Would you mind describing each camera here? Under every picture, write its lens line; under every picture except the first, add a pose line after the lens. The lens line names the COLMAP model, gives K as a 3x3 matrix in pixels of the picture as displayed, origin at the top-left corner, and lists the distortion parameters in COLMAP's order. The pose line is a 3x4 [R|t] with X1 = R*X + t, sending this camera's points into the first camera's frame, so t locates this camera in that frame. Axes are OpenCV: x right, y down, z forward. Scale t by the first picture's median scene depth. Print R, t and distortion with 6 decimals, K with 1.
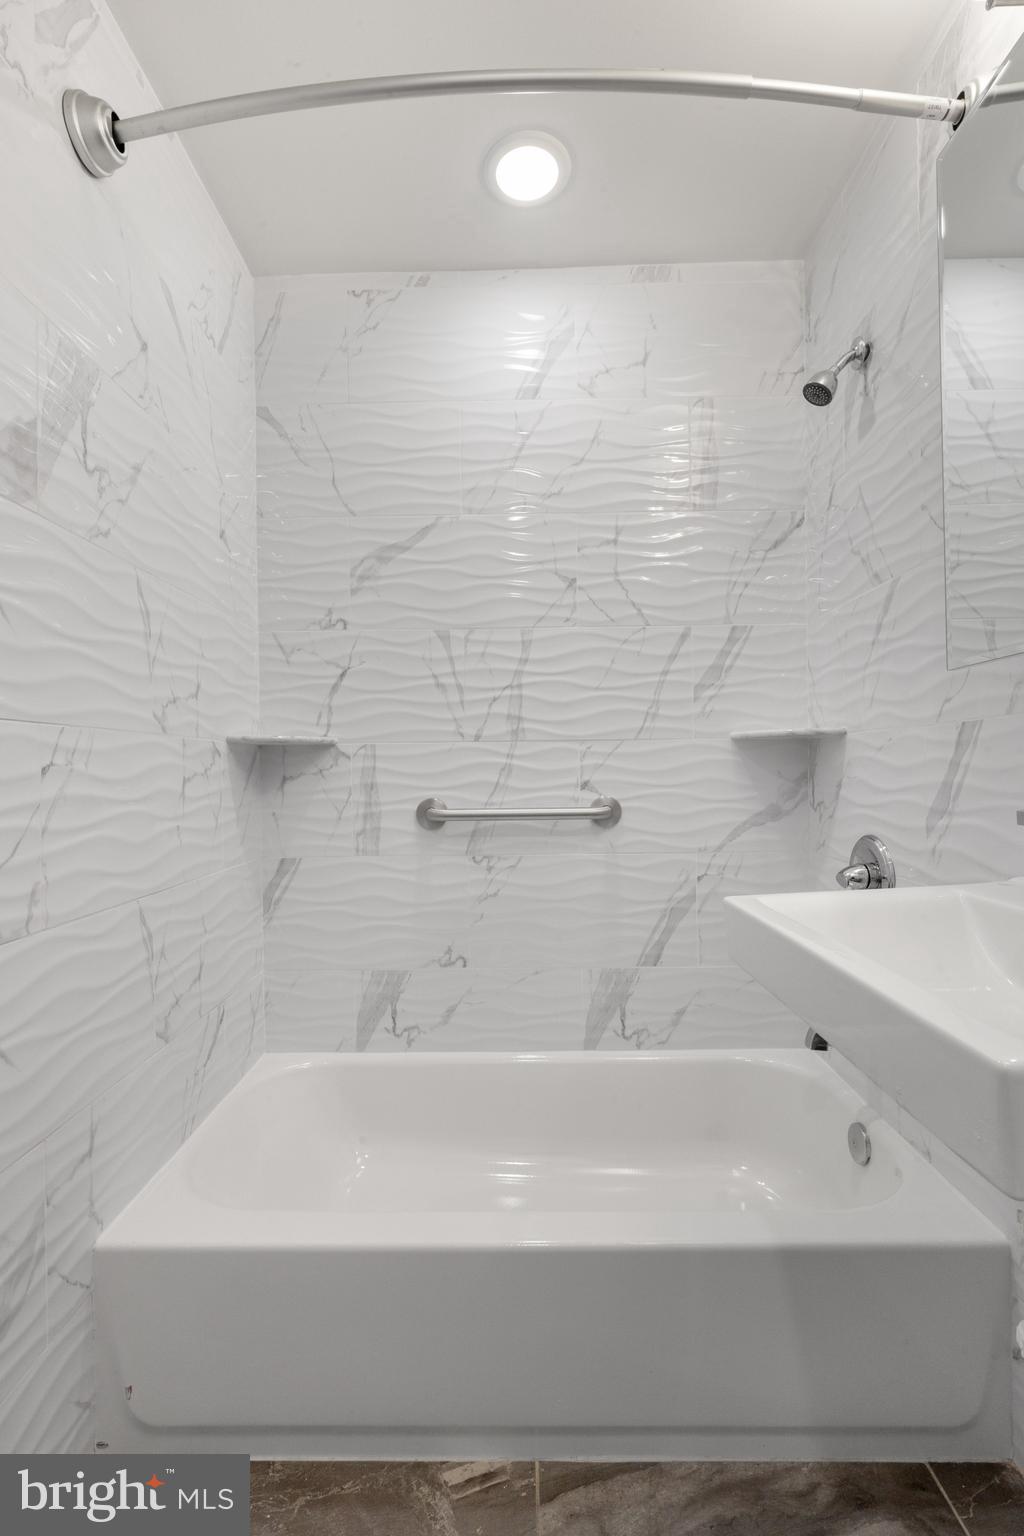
lens RADIAL K [[689.0, 0, 511.5], [0, 689.0, 770.6], [0, 0, 1]] dist [0.002998, -0.001084]
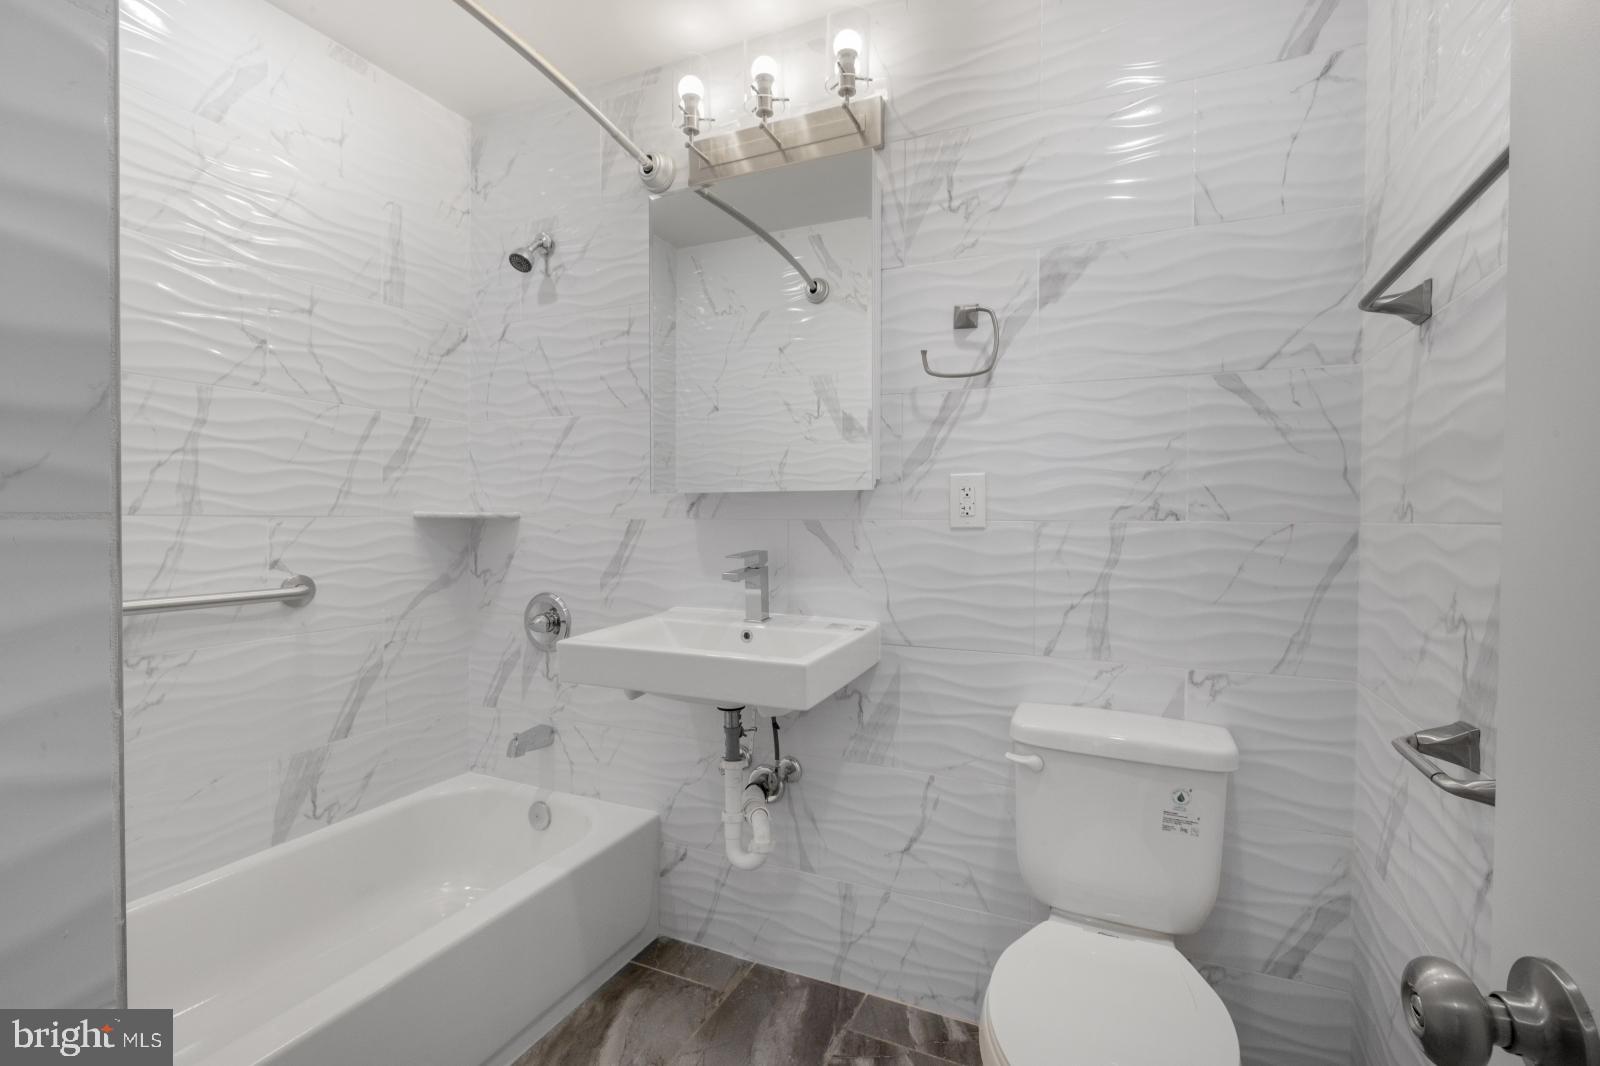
lens RADIAL K [[716.2, 0, 799.3], [0, 716.2, 536.6], [0, 0, 1]] dist [-0.000156, -0.000605]
pose [[0.404290, -0.005796, 0.914613, -0.493618], [-0.009928, 0.999893, 0.010725, -0.033534], [-0.914577, -0.013416, 0.404189, -0.042449]]
